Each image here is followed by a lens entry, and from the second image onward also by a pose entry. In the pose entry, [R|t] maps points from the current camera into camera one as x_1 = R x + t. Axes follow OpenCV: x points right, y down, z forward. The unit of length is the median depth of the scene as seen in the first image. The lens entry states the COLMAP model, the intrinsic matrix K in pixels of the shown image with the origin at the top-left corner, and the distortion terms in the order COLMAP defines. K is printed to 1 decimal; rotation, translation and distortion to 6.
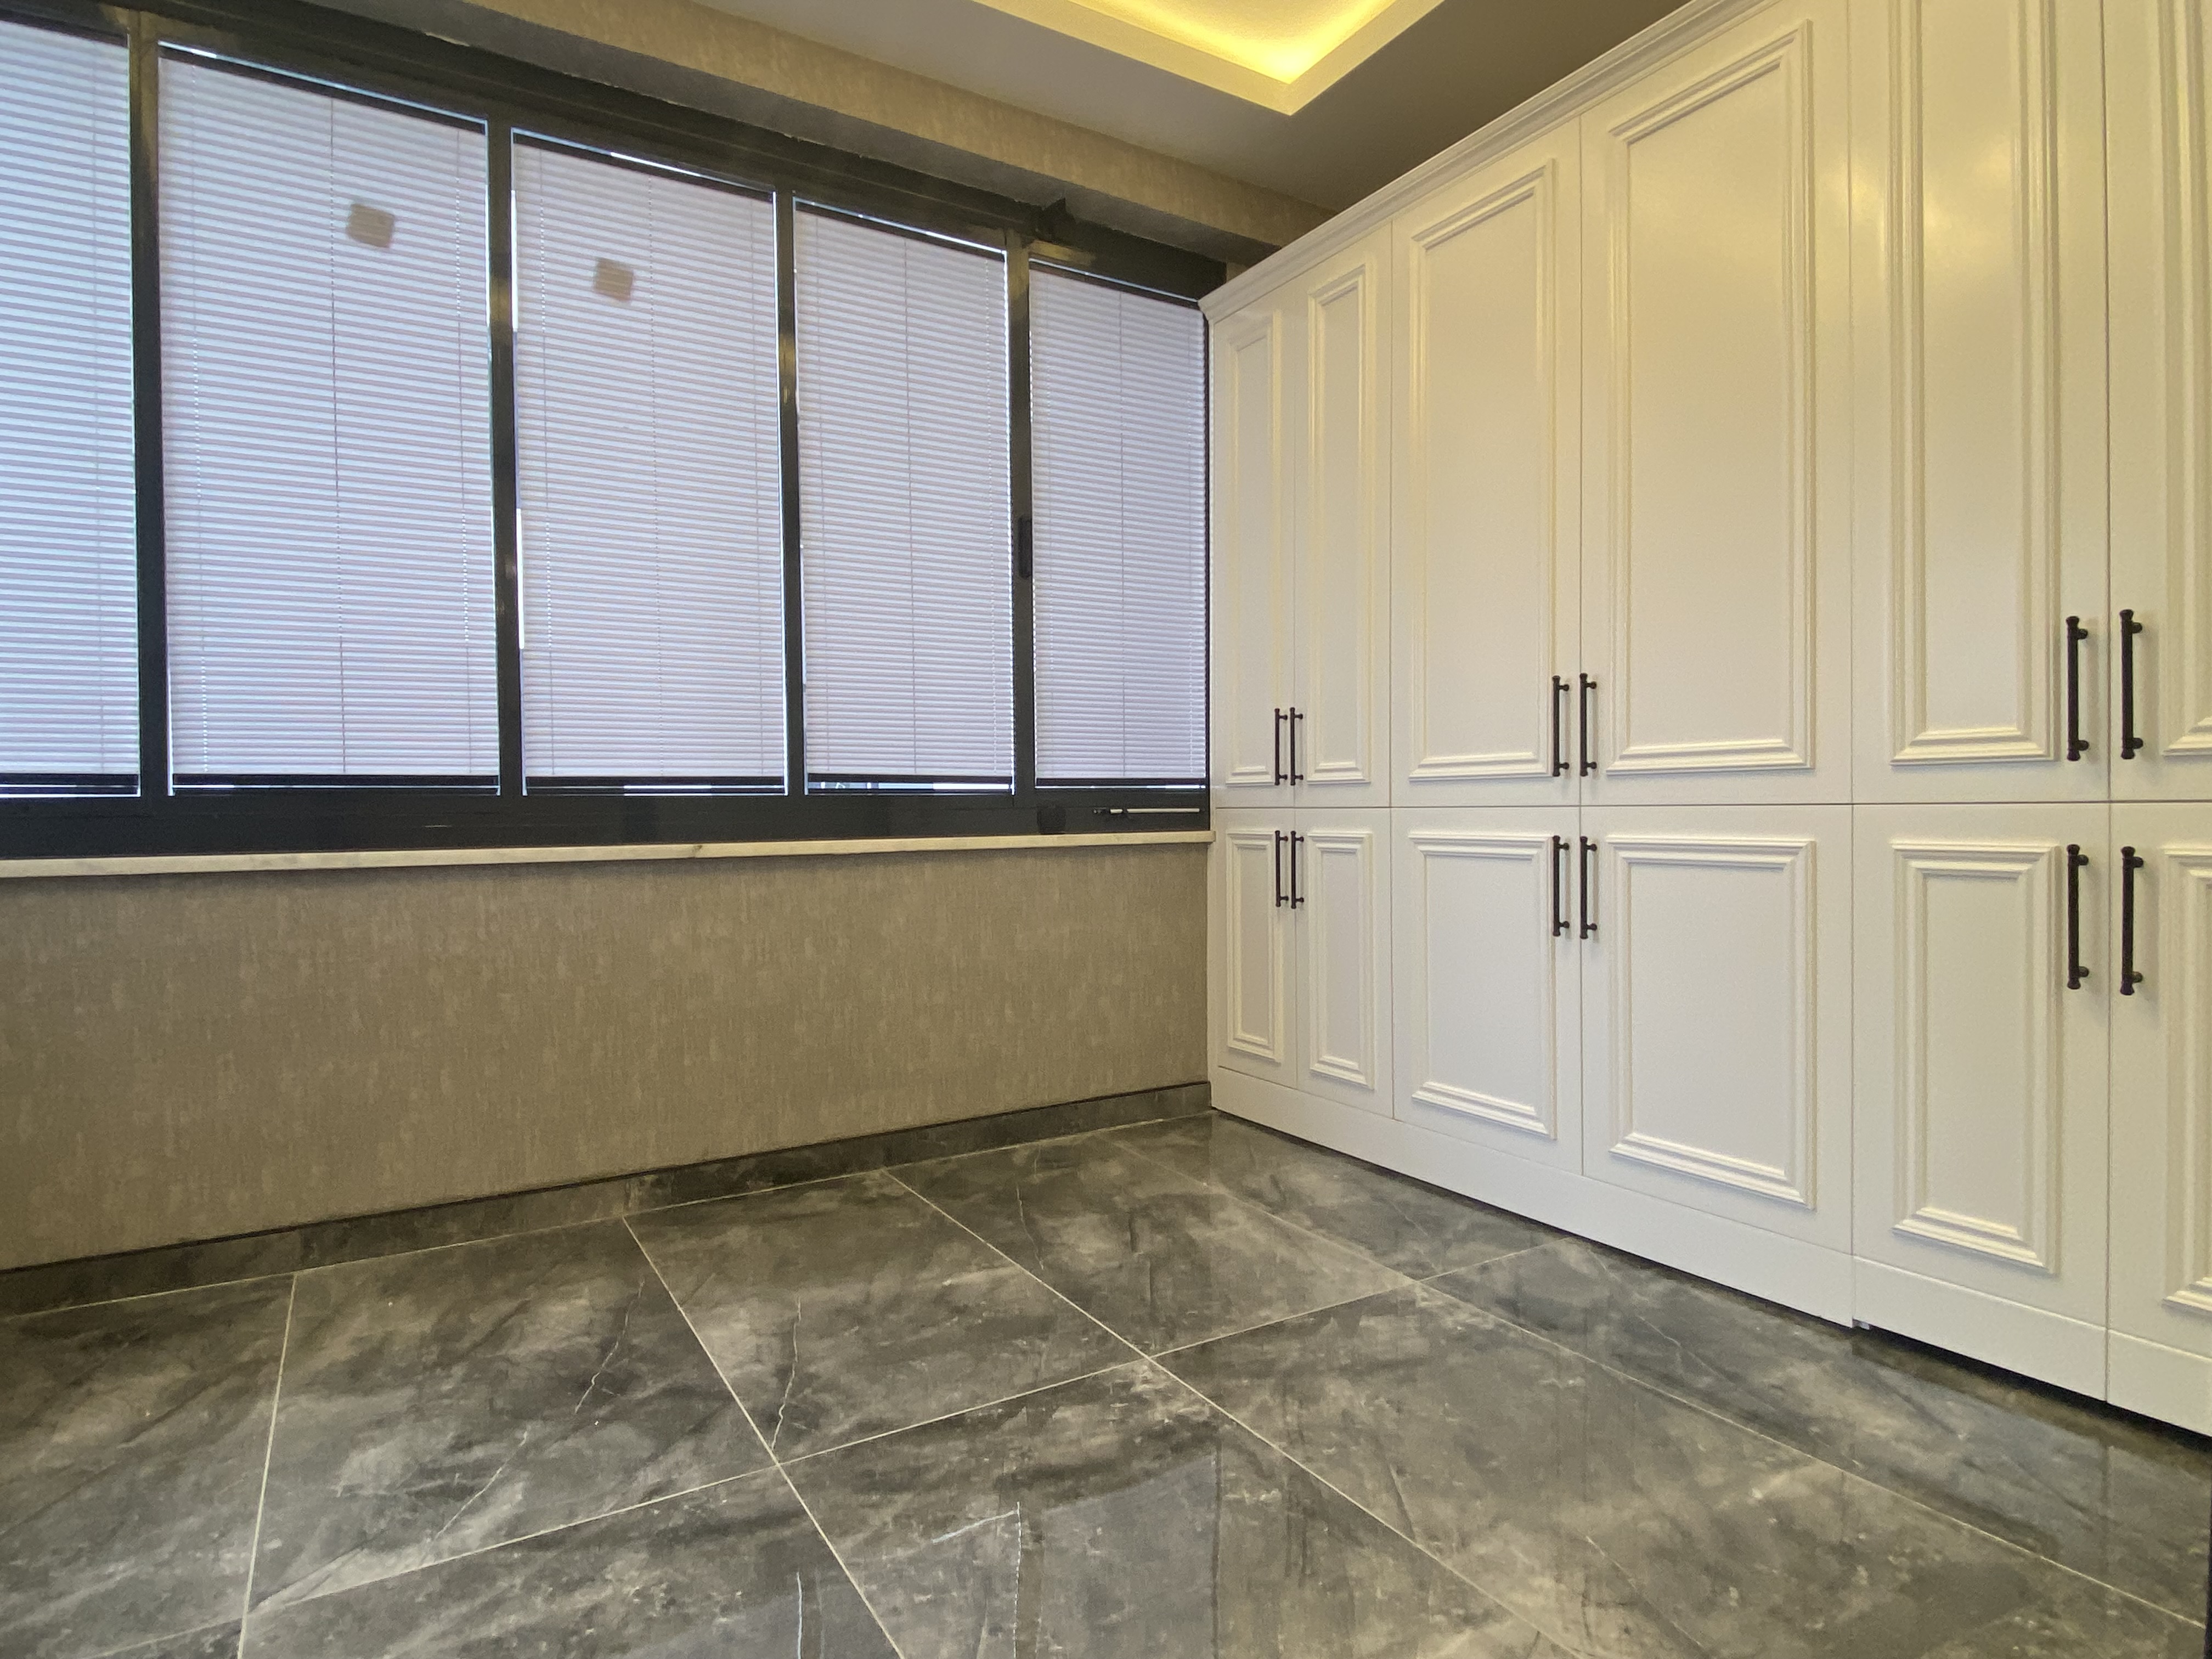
lens RADIAL K [[1209.8, 0, 1108.7], [0, 1209.8, 817.3], [0, 0, 1]] dist [0.049465, -0.047619]
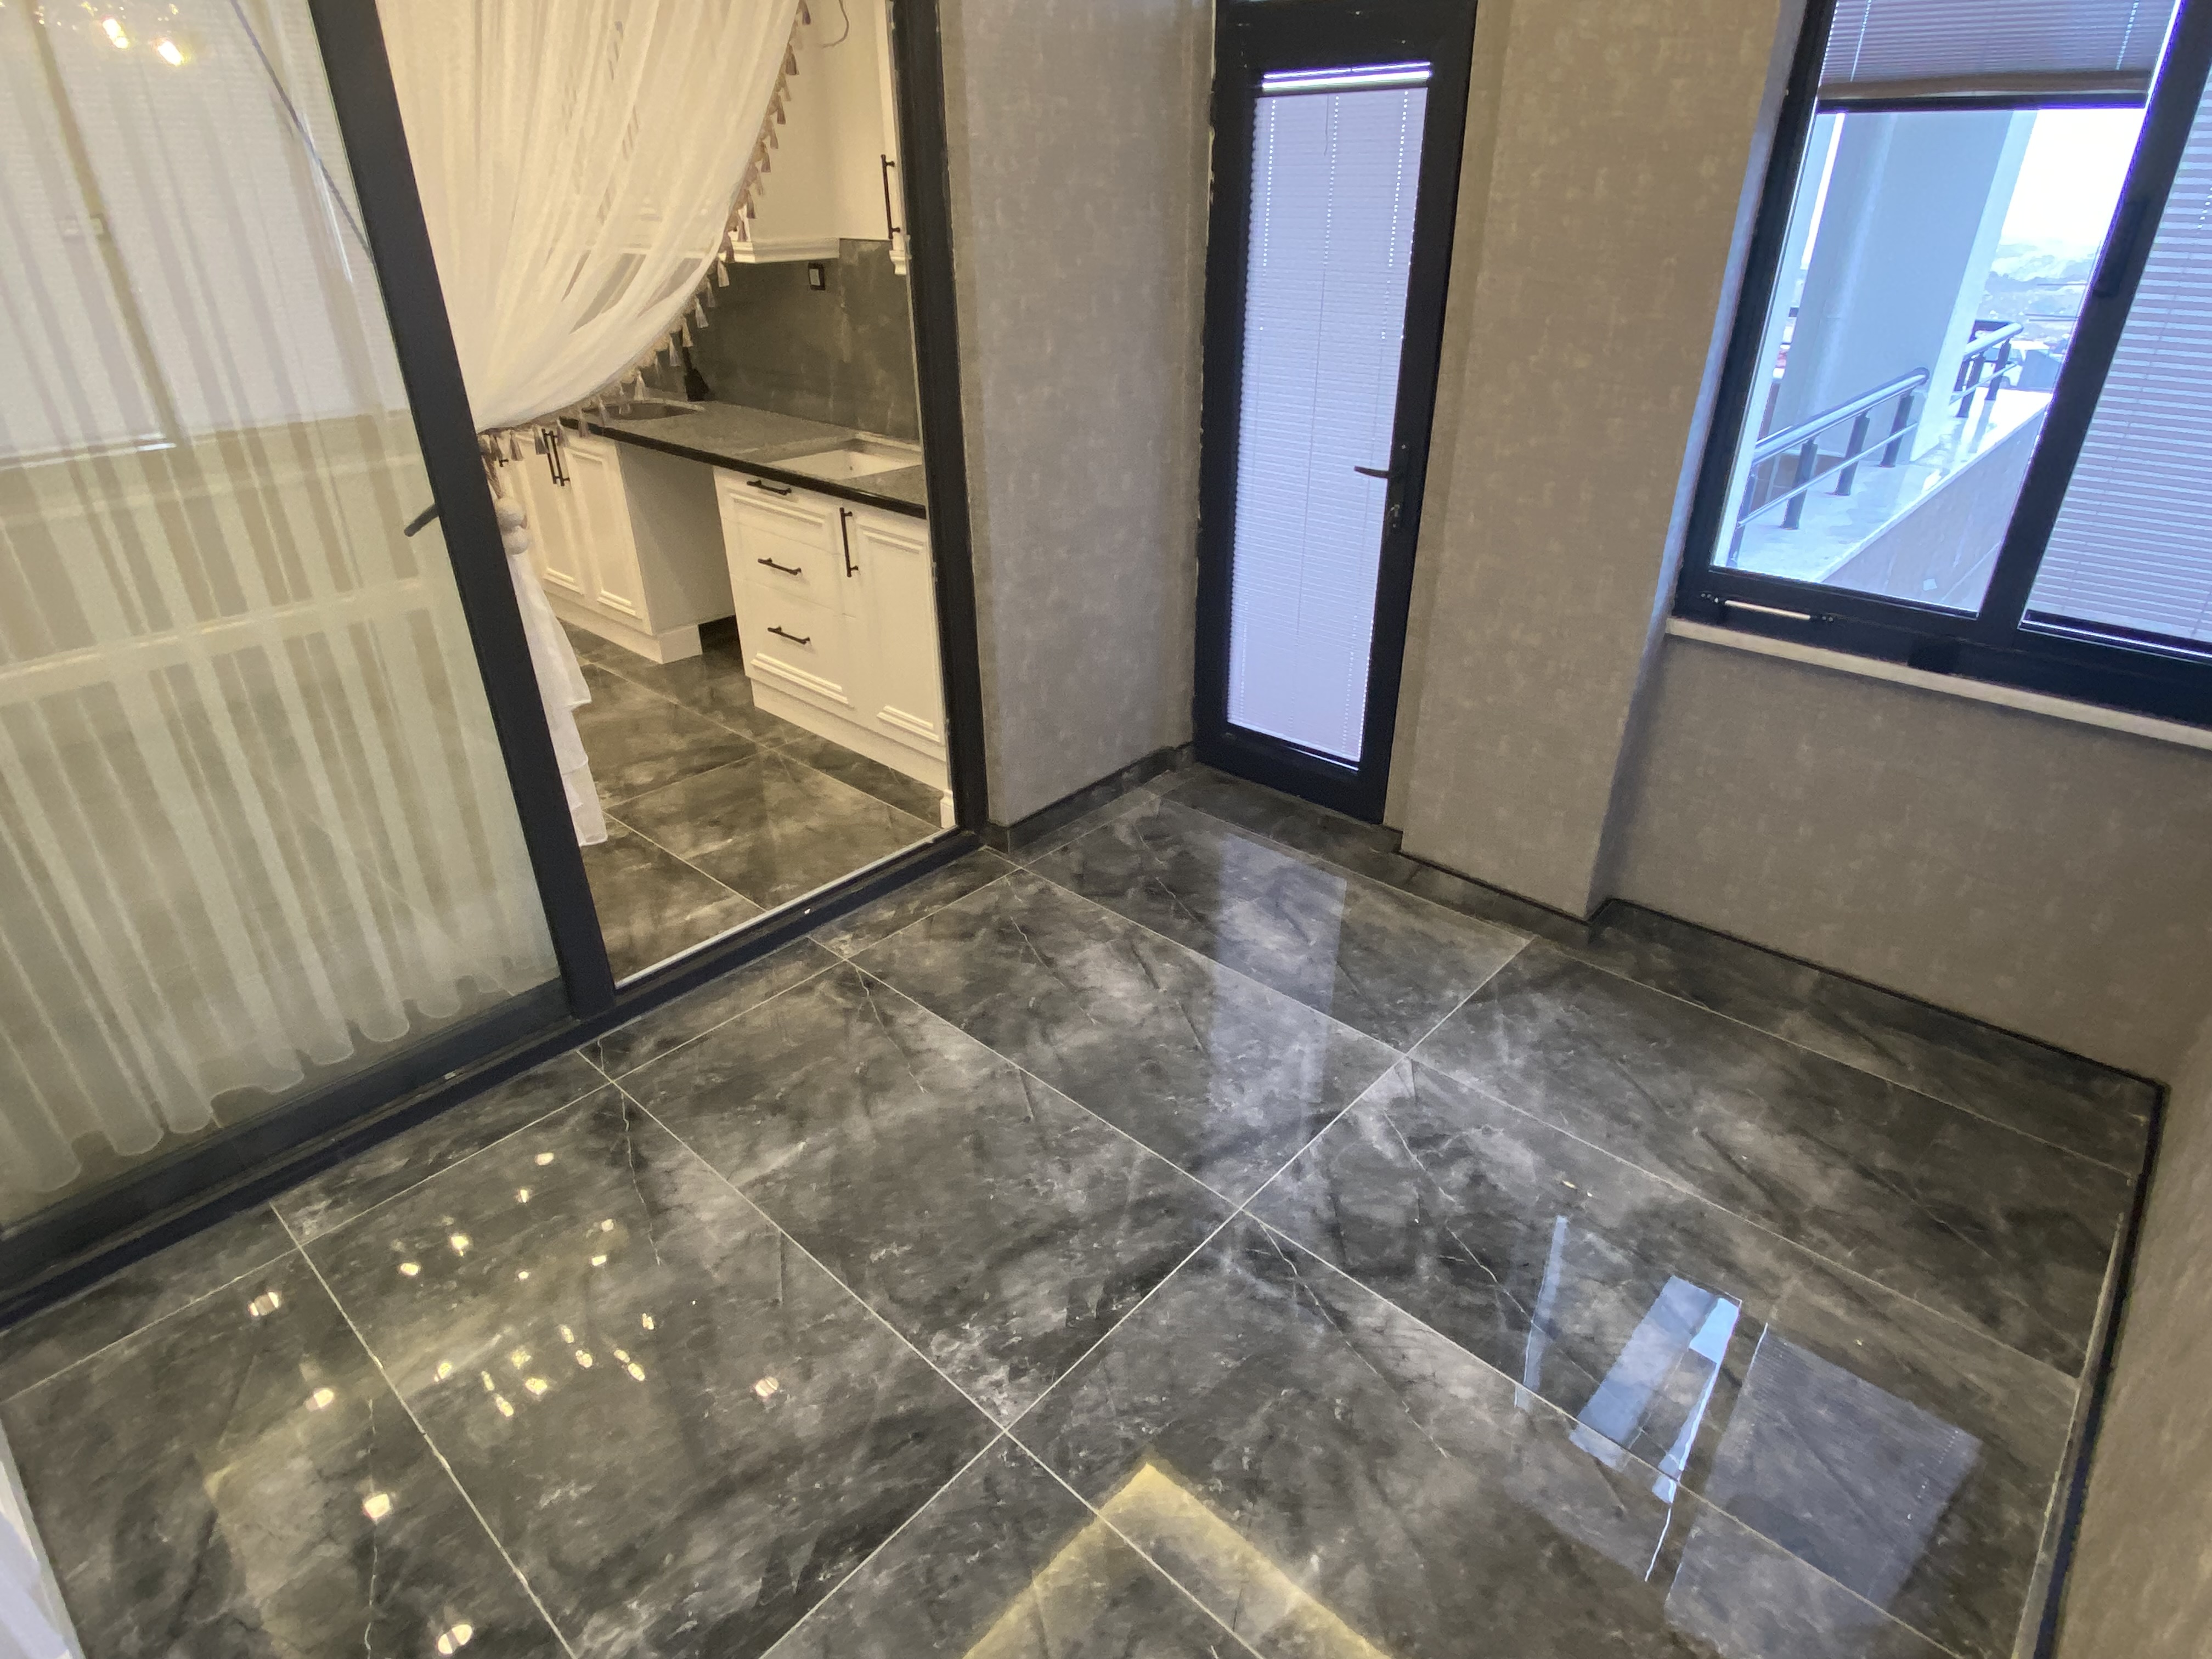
lens RADIAL K [[1209.8, 0, 1110.2], [0, 1209.8, 819.4], [0, 0, 1]] dist [0.049465, -0.047619]
pose [[-0.957906, 0.148350, -0.245783, 0.116340], [0.011831, 0.875810, 0.482511, -0.426314], [0.286840, 0.459293, -0.840698, 1.596178]]
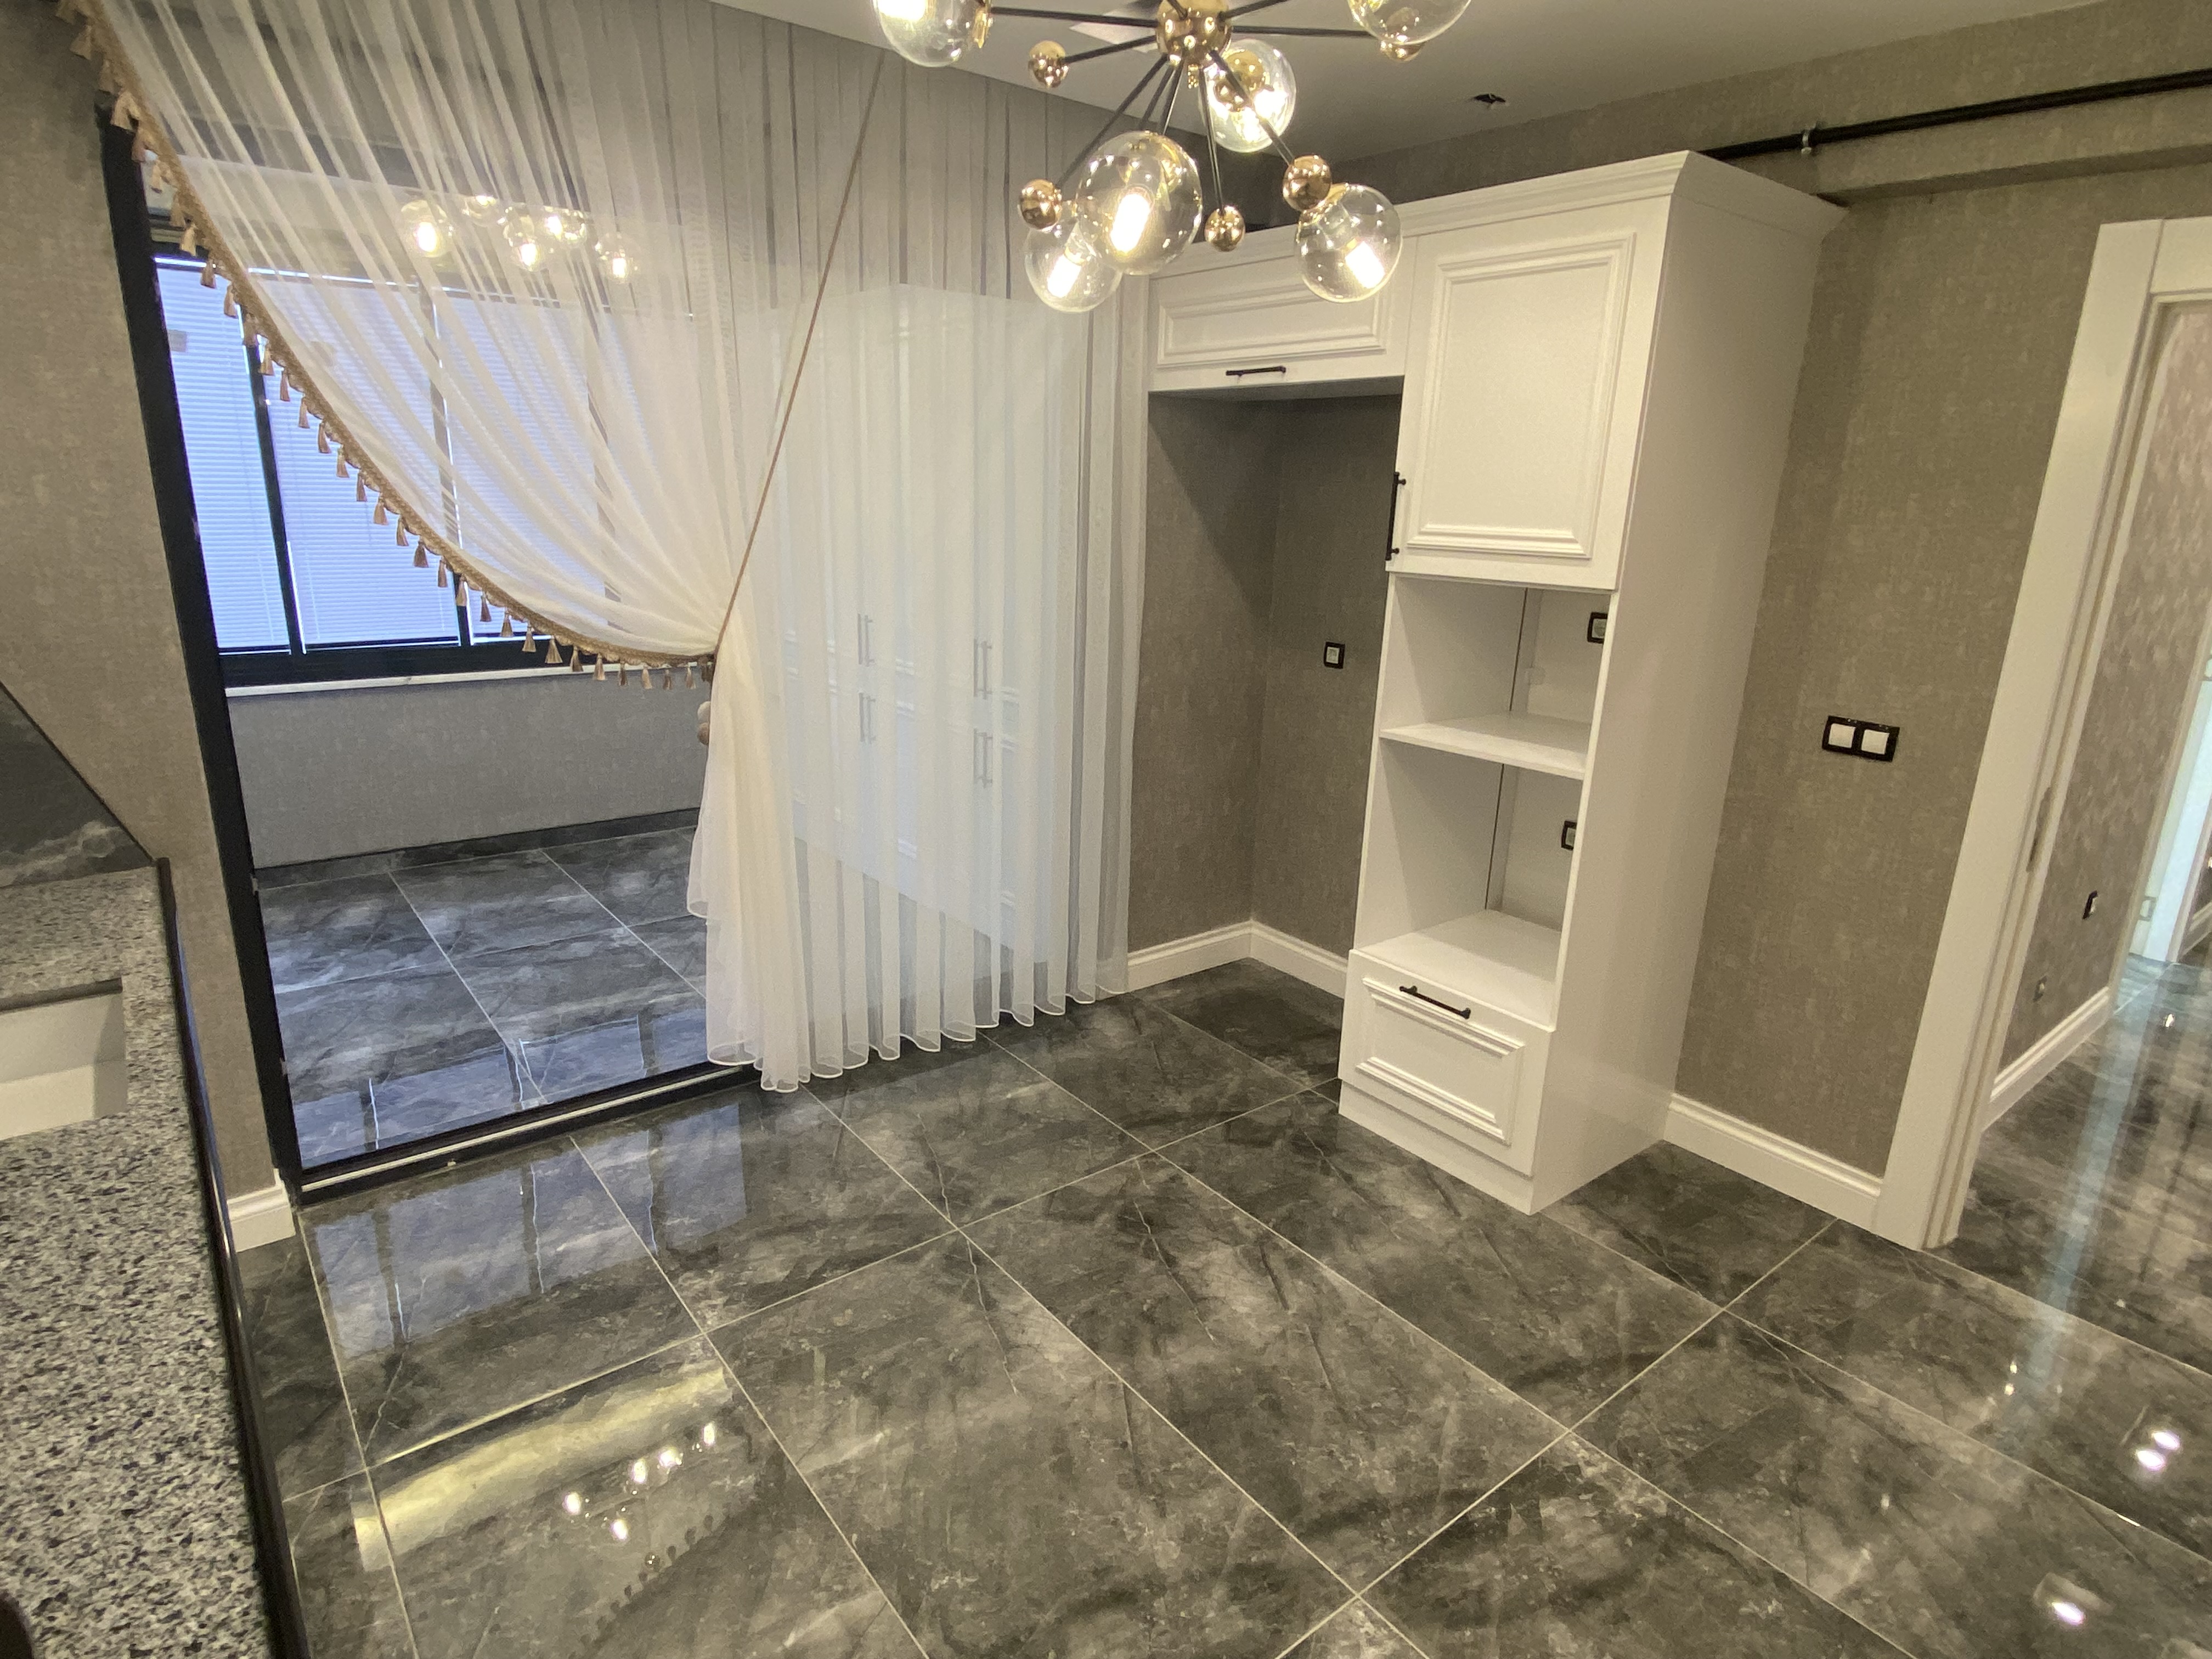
lens RADIAL K [[1209.8, 0, 1097.3], [0, 1209.8, 817.8], [0, 0, 1]] dist [0.049465, -0.047619]
pose [[0.992623, 0.005026, 0.121136, 0.646613], [-0.036040, 0.966208, 0.255233, -0.390125], [-0.115760, -0.257716, 0.959261, -1.297196]]
